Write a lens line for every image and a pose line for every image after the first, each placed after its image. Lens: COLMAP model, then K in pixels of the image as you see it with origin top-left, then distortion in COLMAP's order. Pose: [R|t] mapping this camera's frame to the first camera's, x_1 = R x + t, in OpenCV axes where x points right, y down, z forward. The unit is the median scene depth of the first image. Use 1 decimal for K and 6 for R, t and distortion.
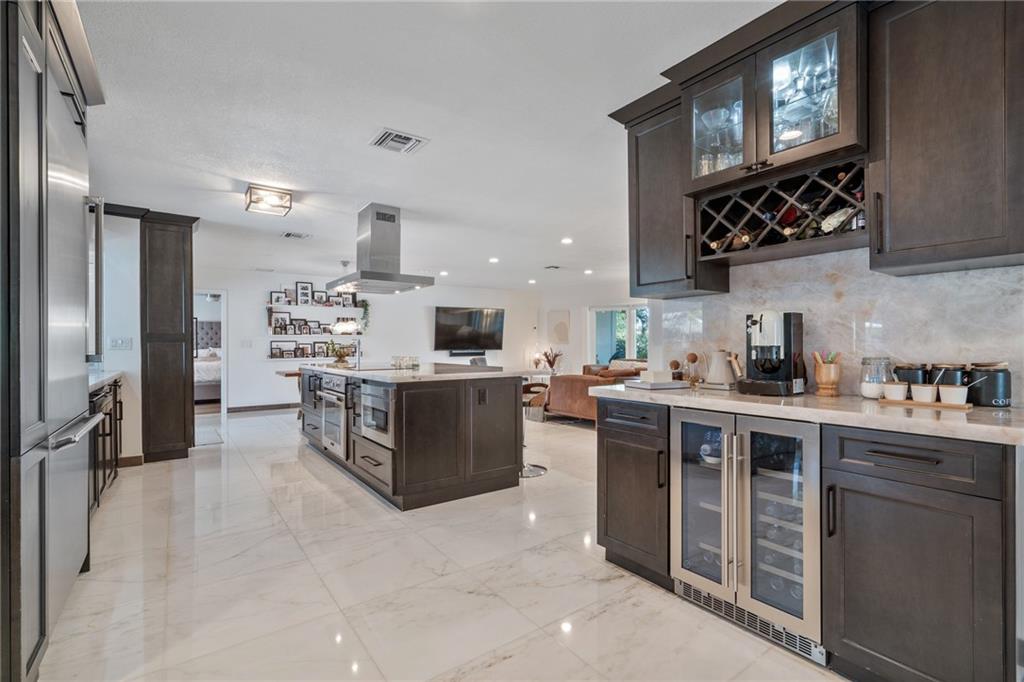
lens RADIAL K [[466.8, 0, 514.6], [0, 466.8, 343.2], [0, 0, 1]] dist [-0.003263, 0.003173]
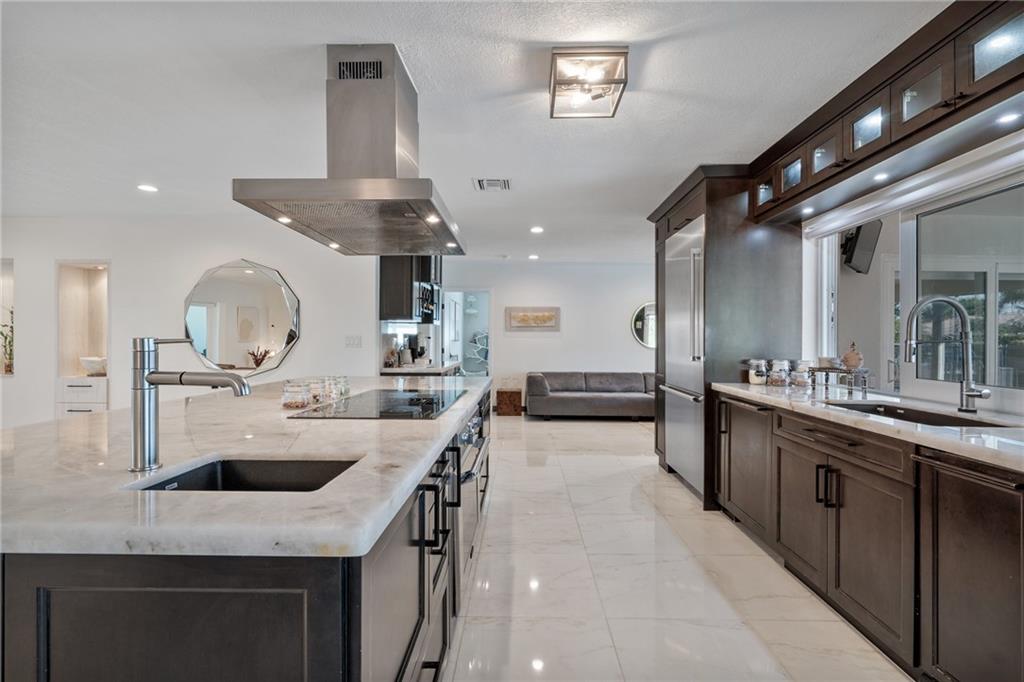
lens RADIAL K [[466.8, 0, 514.9], [0, 466.8, 338.3], [0, 0, 1]] dist [-0.003263, 0.003173]
pose [[-0.793310, 0.002174, 0.608814, -0.785125], [-0.003026, 0.999967, -0.007513, -0.011960], [-0.608810, -0.007803, -0.793278, 1.464238]]
